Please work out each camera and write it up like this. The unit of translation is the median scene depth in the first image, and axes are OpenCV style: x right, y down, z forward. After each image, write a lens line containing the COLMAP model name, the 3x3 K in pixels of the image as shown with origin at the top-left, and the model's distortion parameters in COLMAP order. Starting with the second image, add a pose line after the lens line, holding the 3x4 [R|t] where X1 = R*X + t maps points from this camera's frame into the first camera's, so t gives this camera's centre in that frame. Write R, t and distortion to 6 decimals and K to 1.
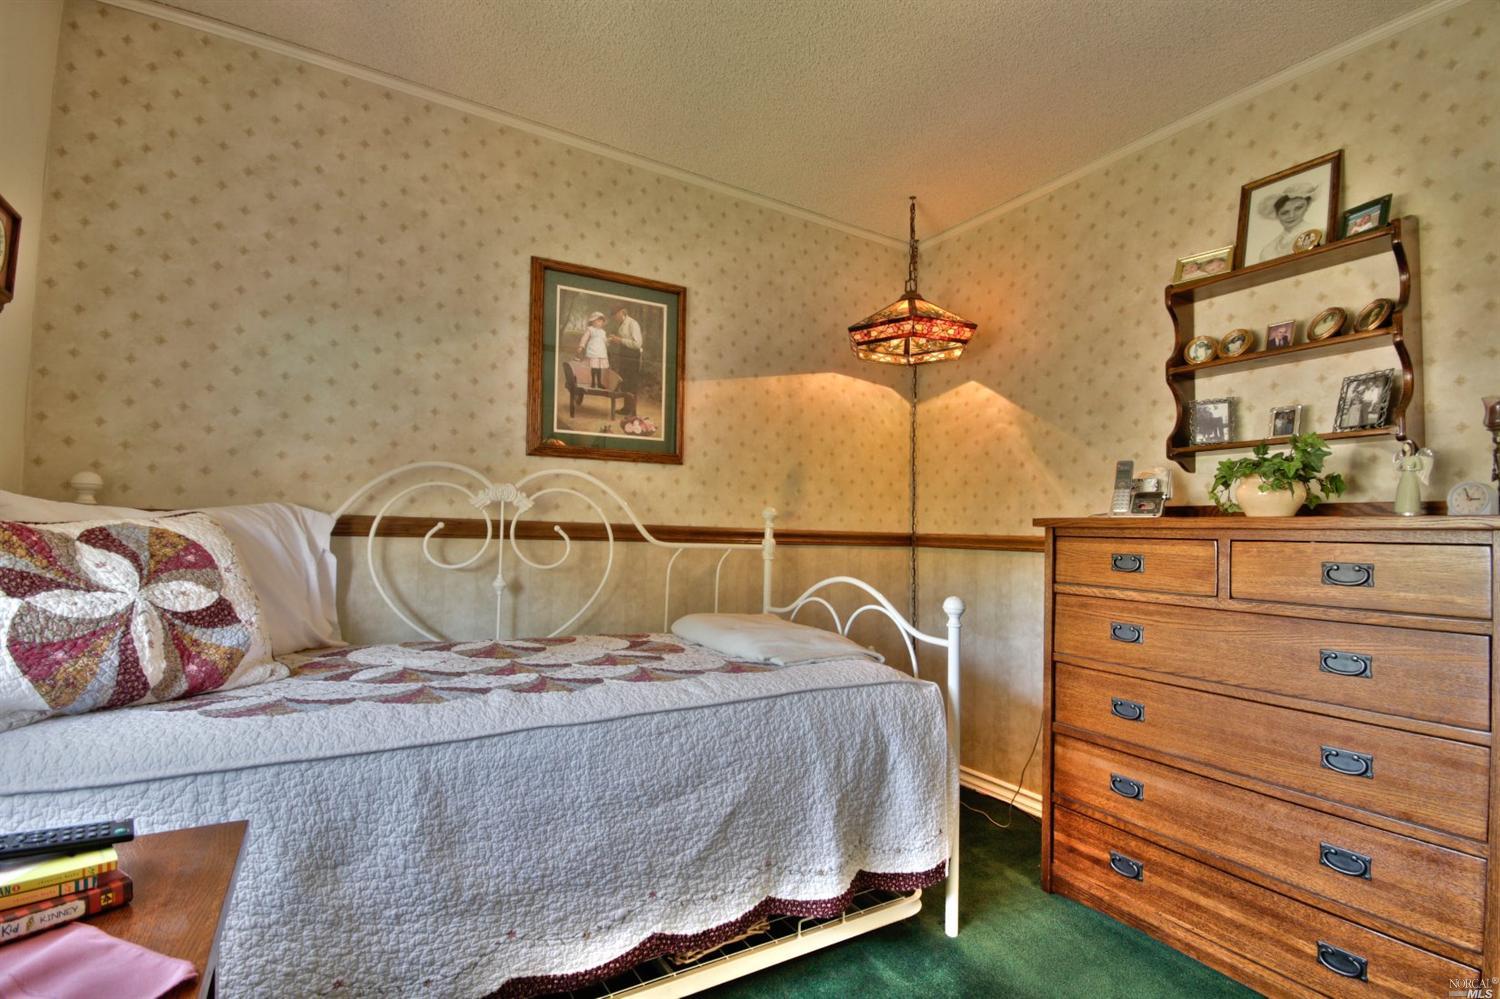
lens RADIAL K [[687.3, 0, 748.0], [0, 687.3, 506.4], [0, 0, 1]] dist [0.001723, -0.009071]
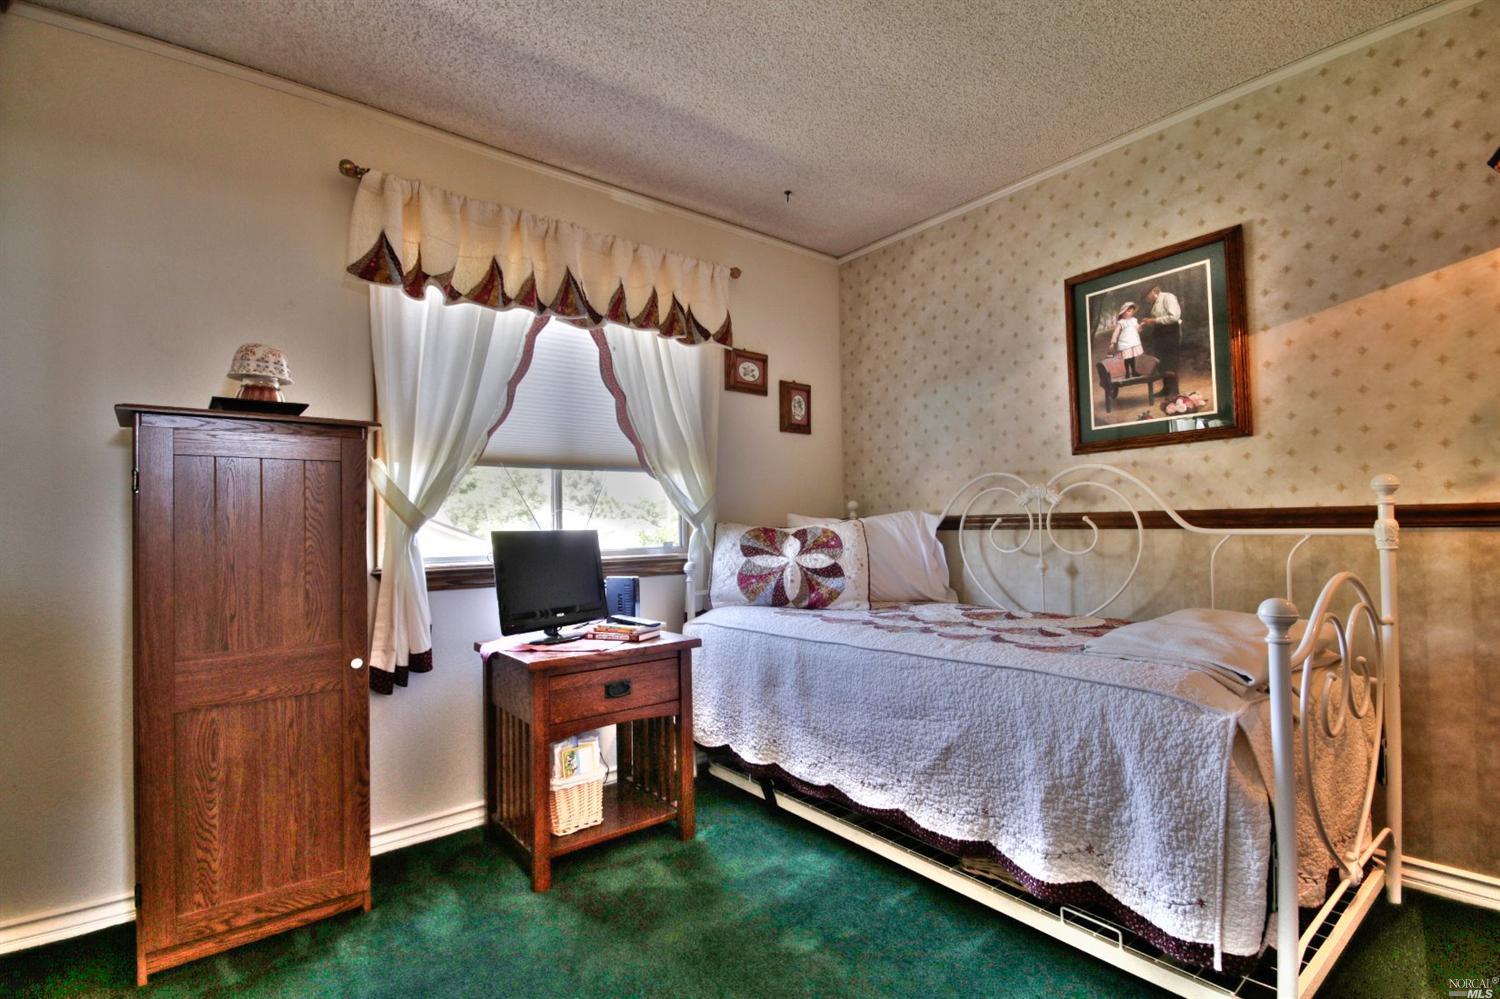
lens RADIAL K [[687.3, 0, 752.1], [0, 687.3, 501.4], [0, 0, 1]] dist [0.001723, -0.009071]
pose [[0.137822, -0.062976, -0.988453, 0.757449], [0.060783, 0.996633, -0.055022, 0.033763], [0.988590, -0.052498, 0.141186, 0.327077]]
